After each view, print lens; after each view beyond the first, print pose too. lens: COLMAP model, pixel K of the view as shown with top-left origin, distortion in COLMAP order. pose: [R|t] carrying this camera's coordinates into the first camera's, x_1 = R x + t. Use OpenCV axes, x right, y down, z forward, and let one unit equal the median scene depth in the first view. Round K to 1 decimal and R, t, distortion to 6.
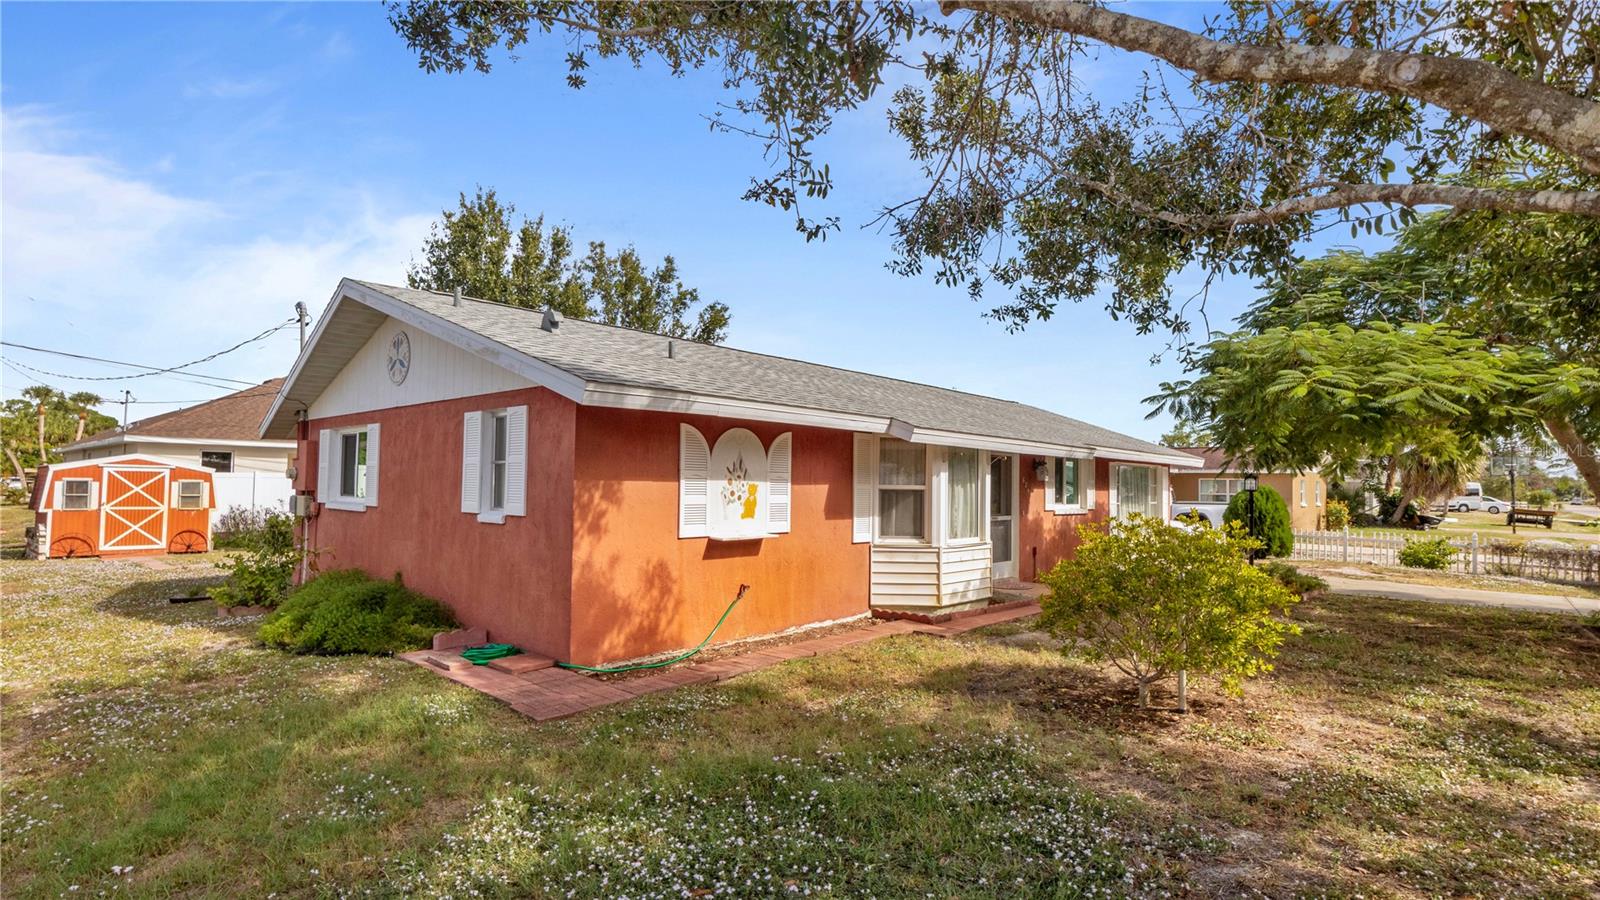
lens RADIAL K [[800.5, 0, 805.9], [0, 800.5, 451.8], [0, 0, 1]] dist [0.002715, -0.000126]
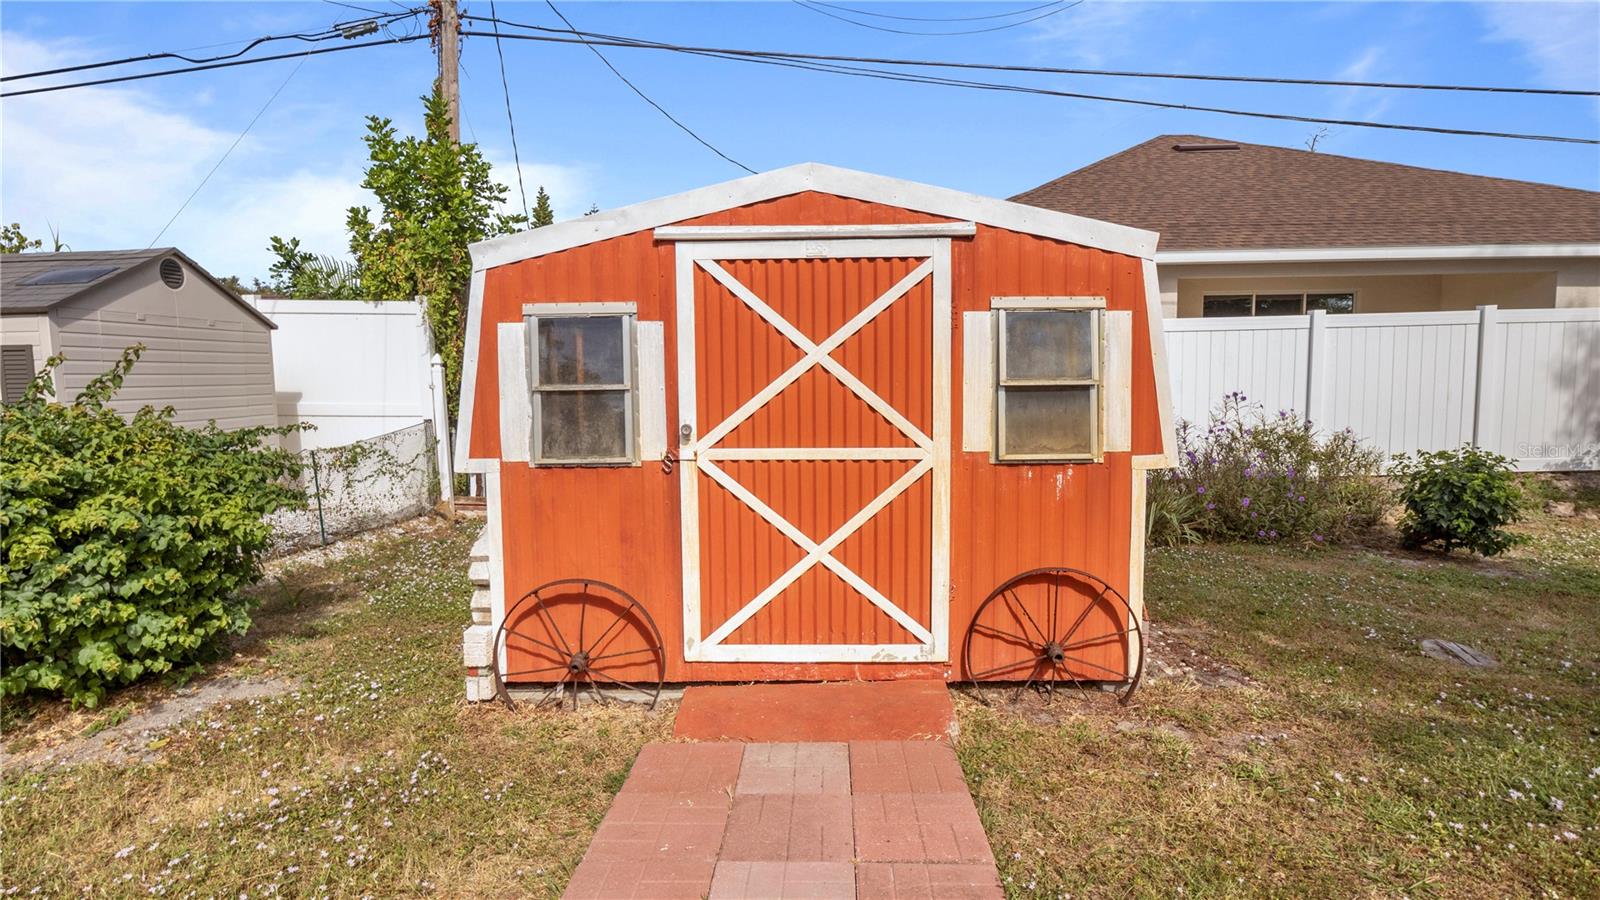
lens RADIAL K [[800.5, 0, 799.5], [0, 800.5, 452.0], [0, 0, 1]] dist [0.002715, -0.000126]
pose [[0.849292, 0.018180, -0.527610, -0.745734], [0.045067, 0.993262, 0.106769, 0.049850], [0.525996, -0.114456, 0.842750, 0.845104]]
